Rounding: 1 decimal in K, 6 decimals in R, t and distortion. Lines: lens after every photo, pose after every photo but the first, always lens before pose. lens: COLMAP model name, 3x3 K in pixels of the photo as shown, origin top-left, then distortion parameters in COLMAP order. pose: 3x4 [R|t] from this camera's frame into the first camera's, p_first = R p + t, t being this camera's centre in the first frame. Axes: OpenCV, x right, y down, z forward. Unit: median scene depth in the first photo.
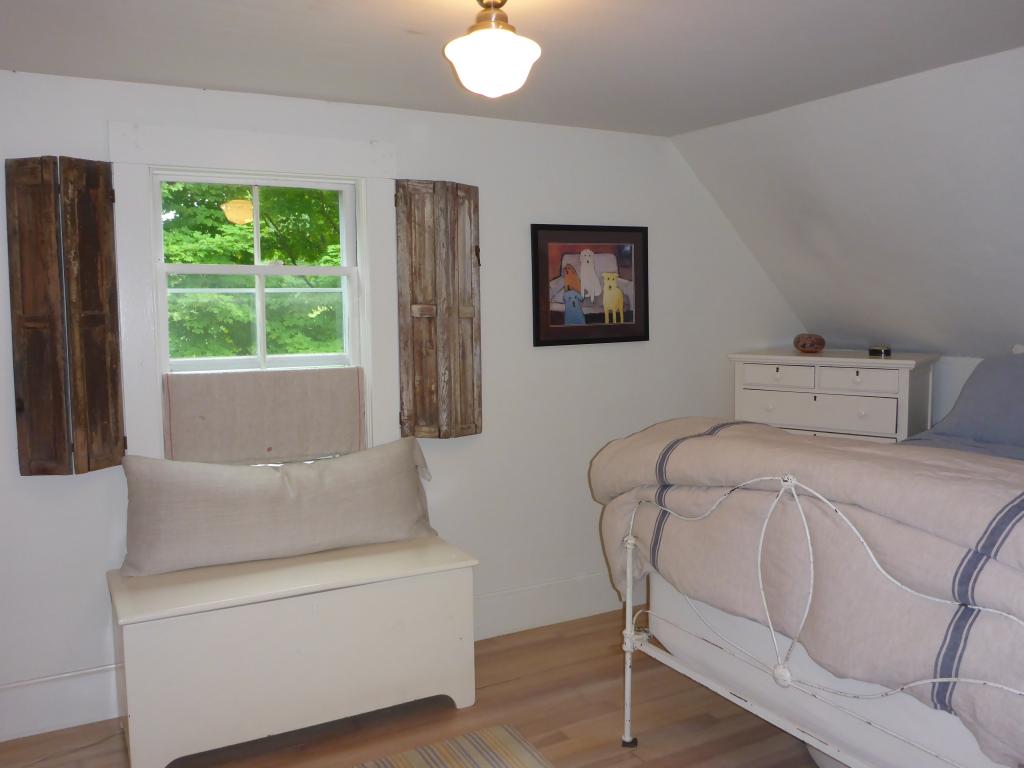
lens RADIAL K [[842.6, 0, 512.0], [0, 842.6, 384.0], [0, 0, 1]] dist [-0.005981, -0.001231]
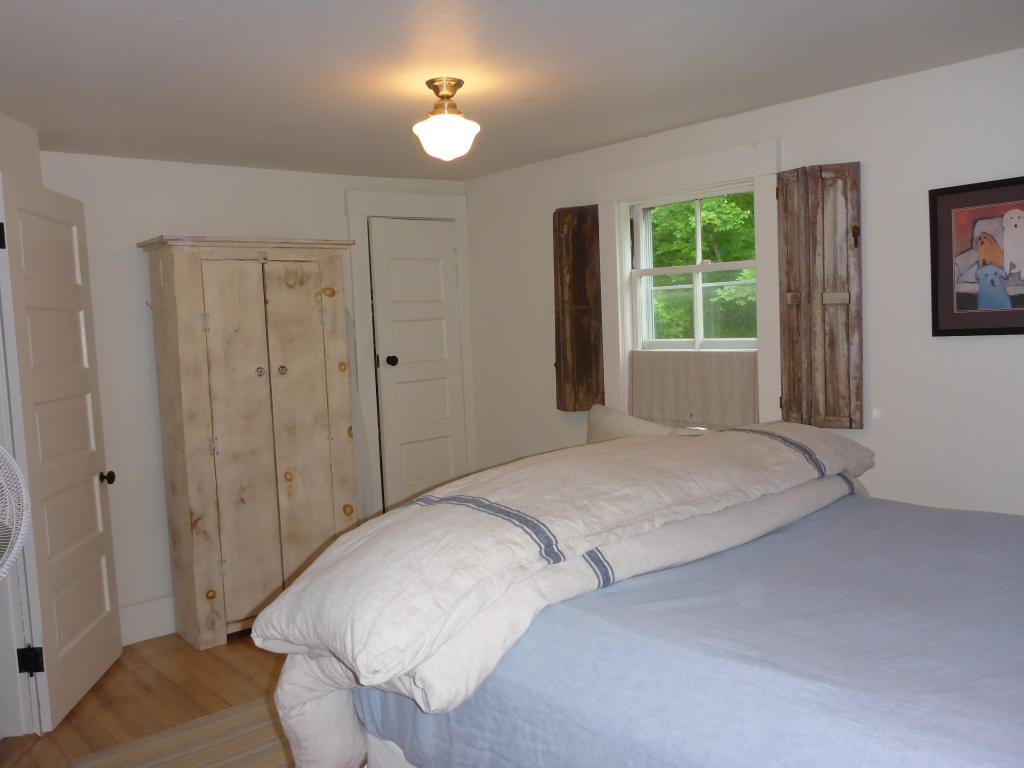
lens RADIAL K [[842.6, 0, 512.0], [0, 842.6, 384.0], [0, 0, 1]] dist [-0.005981, -0.001231]
pose [[0.261770, 0.080108, -0.961800, 0.768326], [-0.042204, 0.996546, 0.071516, -0.041479], [0.964207, 0.021871, 0.264247, 0.397117]]
